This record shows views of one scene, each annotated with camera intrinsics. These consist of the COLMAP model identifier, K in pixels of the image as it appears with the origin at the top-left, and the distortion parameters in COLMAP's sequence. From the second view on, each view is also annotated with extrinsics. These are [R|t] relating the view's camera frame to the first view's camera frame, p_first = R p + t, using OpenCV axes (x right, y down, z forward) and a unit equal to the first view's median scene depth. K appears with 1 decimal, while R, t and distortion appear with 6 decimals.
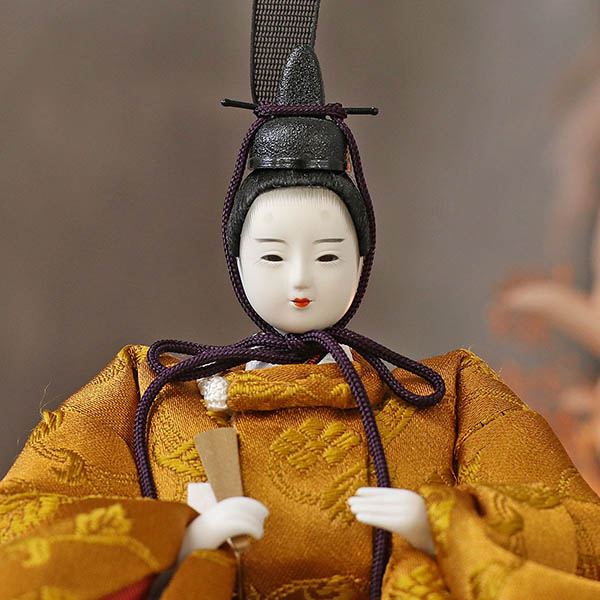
lens RADIAL K [[3597.4, 0, 300.0], [0, 3597.4, 300.0], [0, 0, 1]] dist [-0.281697, 16.852130]
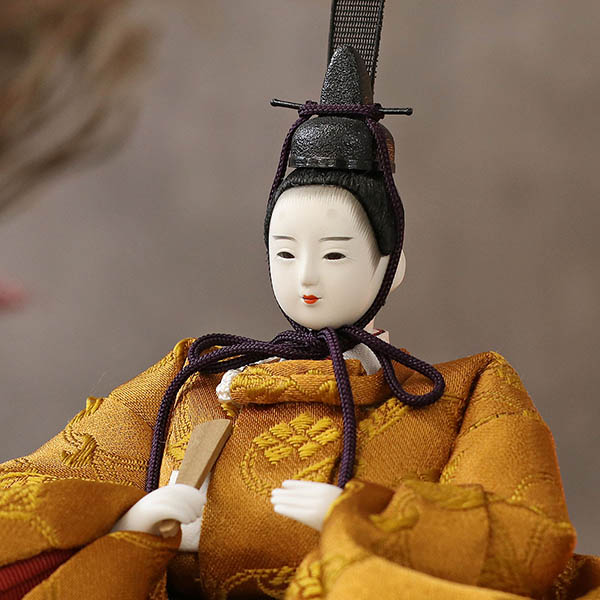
lens RADIAL K [[4039.3, 0, 300.0], [0, 4039.3, 300.0], [0, 0, 1]] dist [-0.221328, 7.455272]
pose [[0.904326, 0.026668, -0.426008, 0.485044], [-0.030911, 0.999517, -0.003049, 0.004465], [0.425721, 0.015926, 0.904714, -0.031238]]
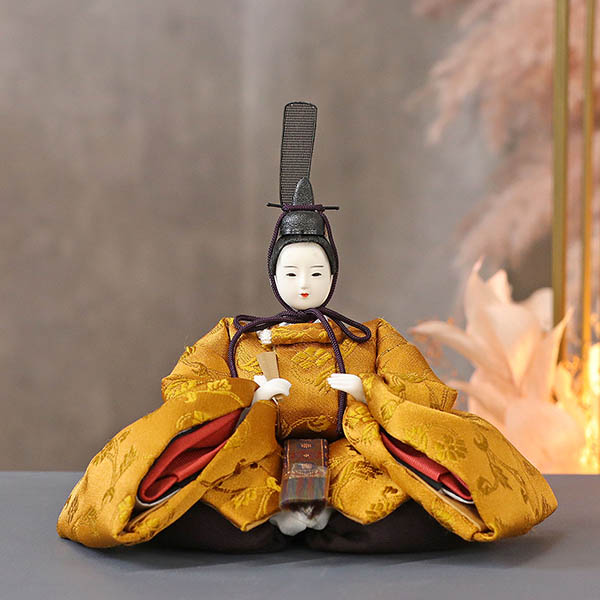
lens RADIAL K [[3597.4, 0, 300.0], [0, 3597.4, 300.0], [0, 0, 1]] dist [-0.281697, 16.852130]
pose [[0.999939, -0.009232, 0.006087, -0.015791], [0.009537, 0.998594, -0.052150, 0.117661], [-0.005597, 0.052205, 0.998621, -1.178788]]
